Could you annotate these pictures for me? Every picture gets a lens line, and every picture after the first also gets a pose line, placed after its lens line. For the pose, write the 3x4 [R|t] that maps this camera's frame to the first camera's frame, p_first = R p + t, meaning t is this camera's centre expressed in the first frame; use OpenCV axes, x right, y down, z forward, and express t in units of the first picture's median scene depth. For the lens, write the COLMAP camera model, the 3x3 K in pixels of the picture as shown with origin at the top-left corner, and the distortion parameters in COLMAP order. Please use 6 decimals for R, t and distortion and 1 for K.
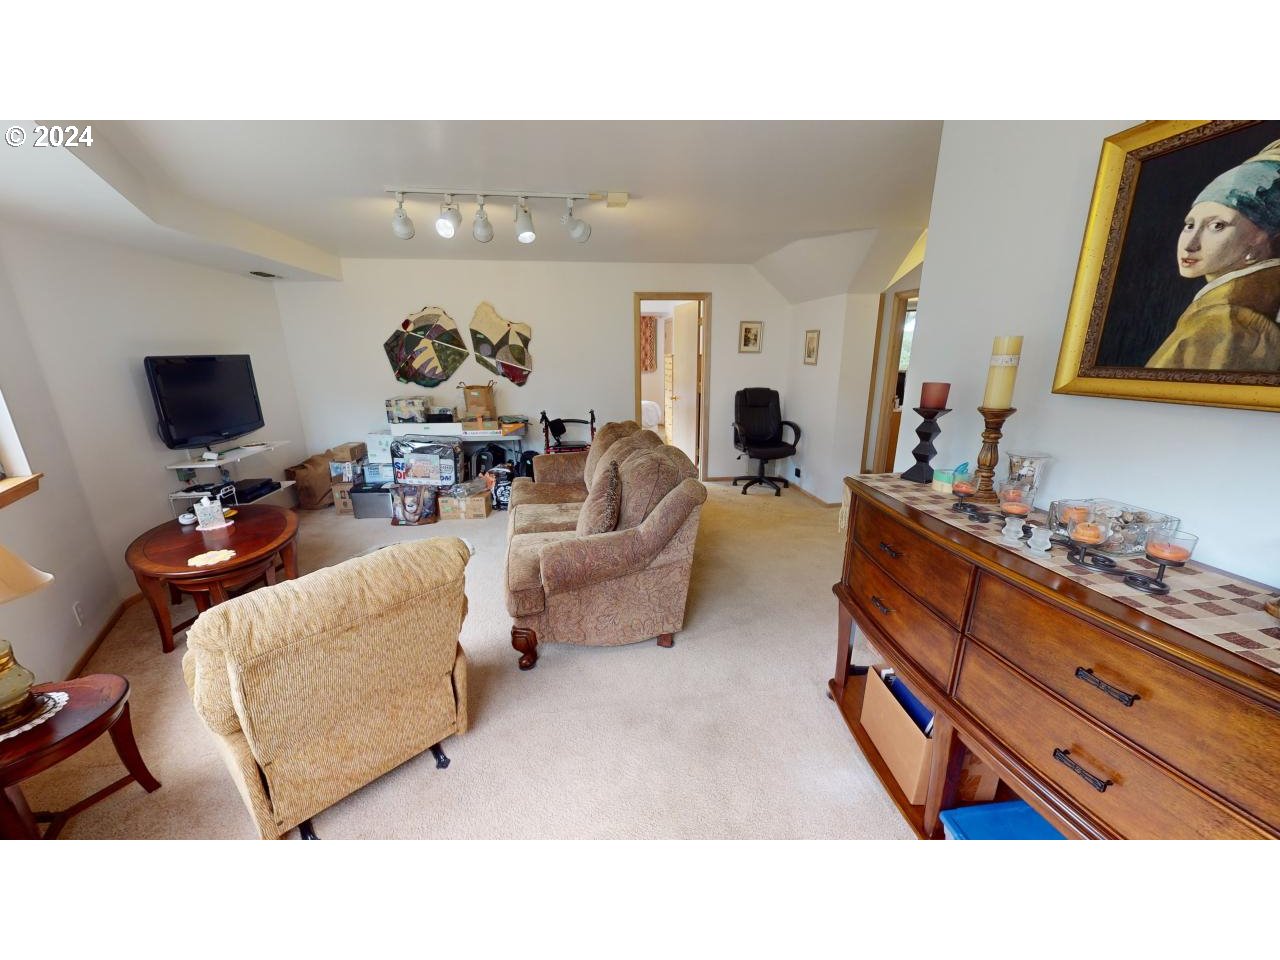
lens RADIAL K [[473.3, 0, 640.0], [0, 473.3, 480.0], [0, 0, 1]] dist [-0.000355, -0.000111]
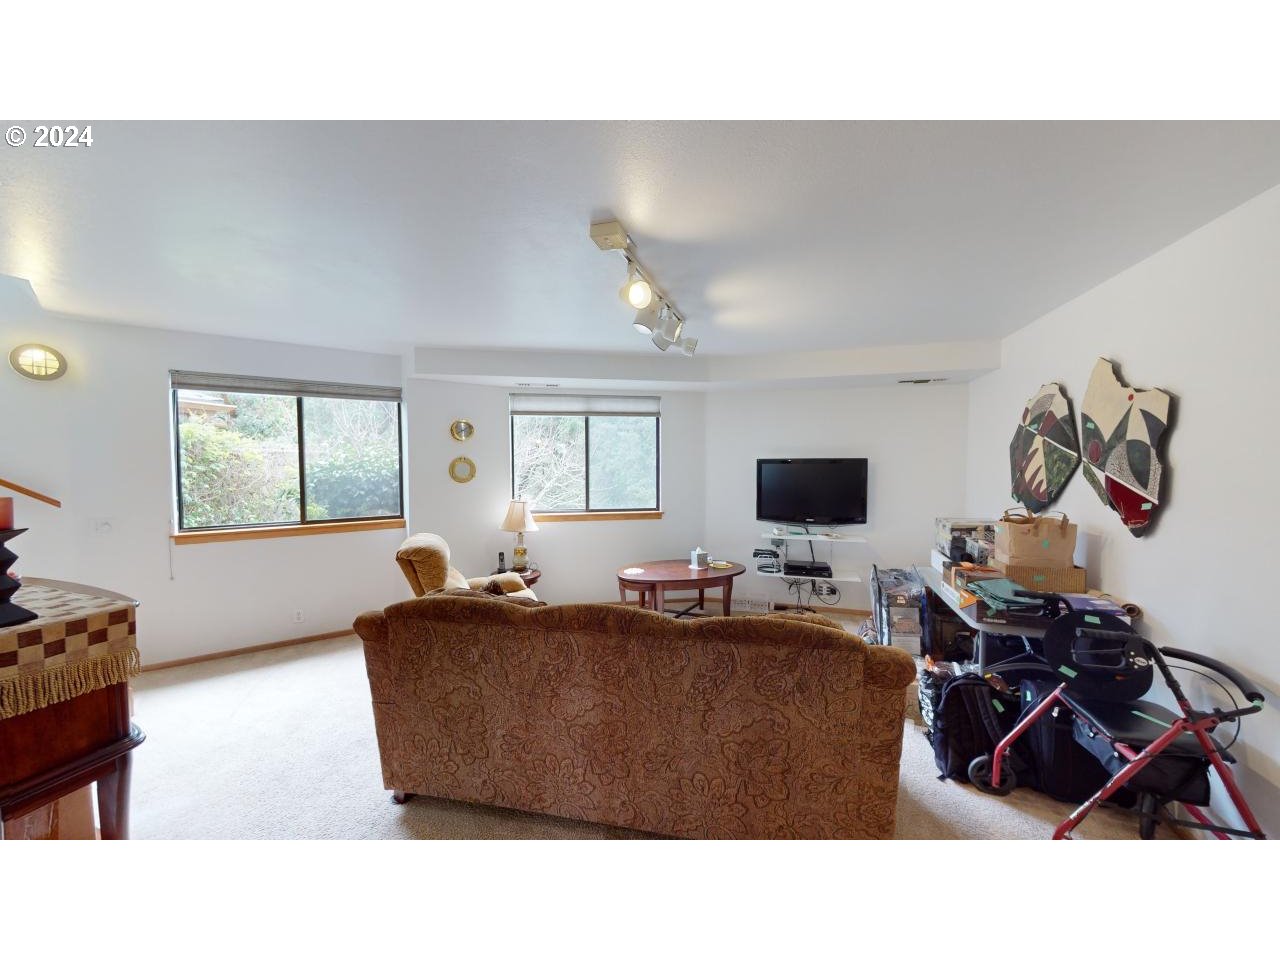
lens RADIAL K [[473.3, 0, 640.0], [0, 473.3, 480.0], [0, 0, 1]] dist [-0.000355, -0.000111]
pose [[-0.441292, 0.047939, -0.896082, 0.319400], [-0.230549, 0.958996, 0.164843, -0.222191], [0.867242, 0.279334, -0.412145, 0.811392]]
